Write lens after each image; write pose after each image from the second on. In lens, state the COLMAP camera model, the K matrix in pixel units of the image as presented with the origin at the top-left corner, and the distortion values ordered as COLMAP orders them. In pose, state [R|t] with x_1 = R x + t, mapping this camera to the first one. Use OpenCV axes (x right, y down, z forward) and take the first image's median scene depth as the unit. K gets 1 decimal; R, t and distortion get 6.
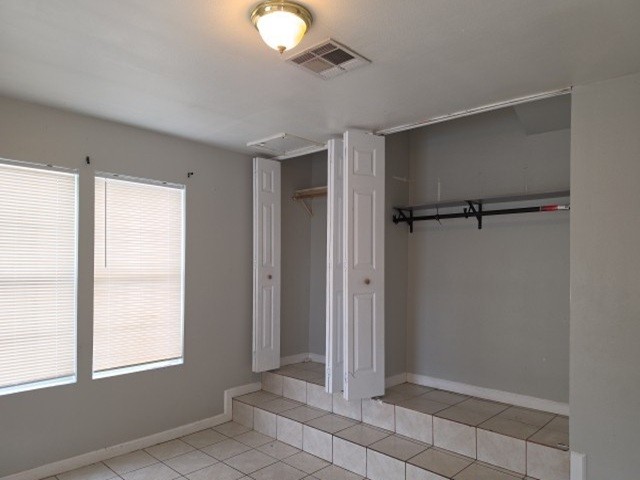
lens RADIAL K [[450.6, 0, 326.5], [0, 450.6, 243.0], [0, 0, 1]] dist [0.064261, -0.028798]
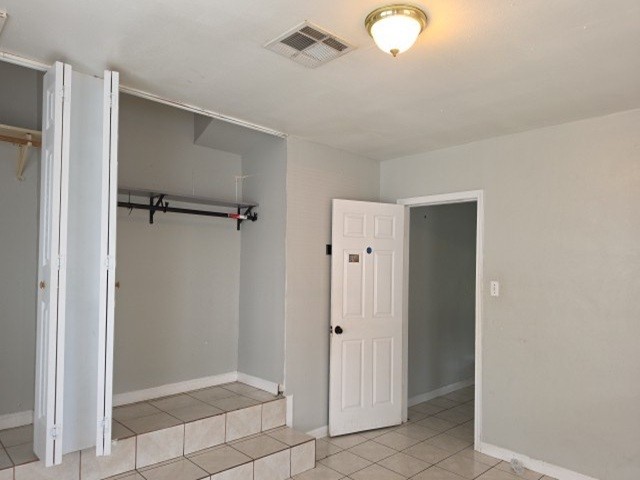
lens RADIAL K [[450.6, 0, 326.5], [0, 450.6, 240.4], [0, 0, 1]] dist [0.064261, -0.028798]
pose [[0.055918, 0.050631, 0.997151, -0.664596], [-0.064924, 0.996784, -0.046972, 0.028398], [-0.996322, -0.062112, 0.059025, 0.641645]]
